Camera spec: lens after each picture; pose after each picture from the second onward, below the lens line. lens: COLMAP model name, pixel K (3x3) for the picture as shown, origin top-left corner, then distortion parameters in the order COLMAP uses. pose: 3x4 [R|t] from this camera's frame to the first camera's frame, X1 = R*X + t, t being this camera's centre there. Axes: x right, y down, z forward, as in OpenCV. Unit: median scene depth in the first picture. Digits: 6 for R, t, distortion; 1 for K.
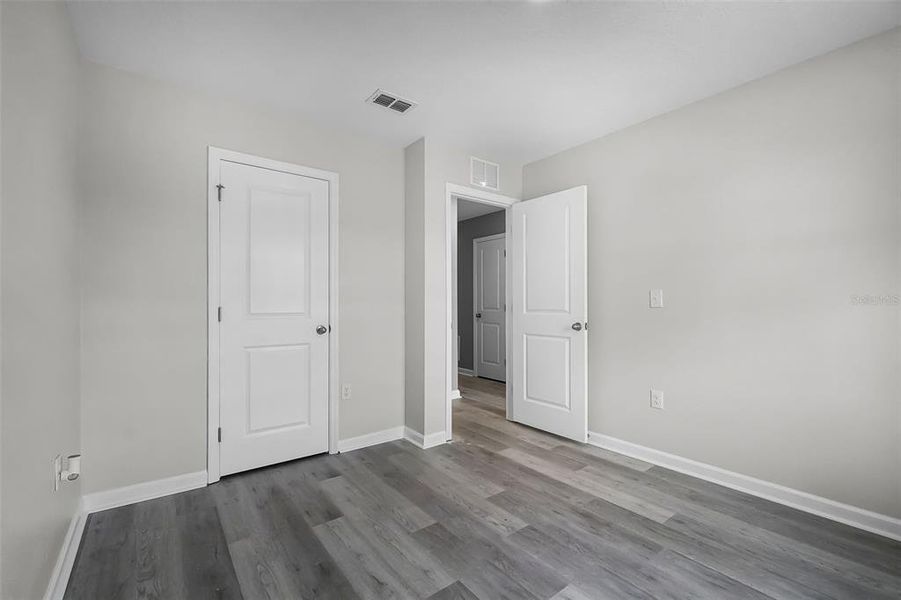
lens RADIAL K [[390.8, 0, 450.1], [0, 390.8, 304.2], [0, 0, 1]] dist [0.000045, -0.000118]
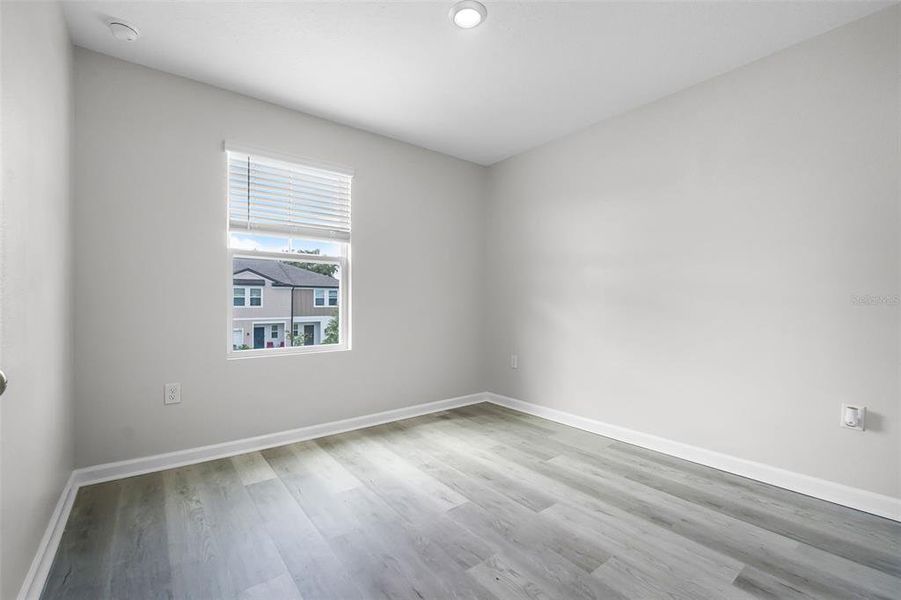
lens RADIAL K [[390.8, 0, 450.1], [0, 390.8, 304.2], [0, 0, 1]] dist [0.000045, -0.000118]
pose [[-0.999960, -0.004971, -0.007390, 0.259310], [-0.004942, 0.999980, -0.004002, 0.059448], [0.007410, -0.003965, -0.999965, 1.878042]]
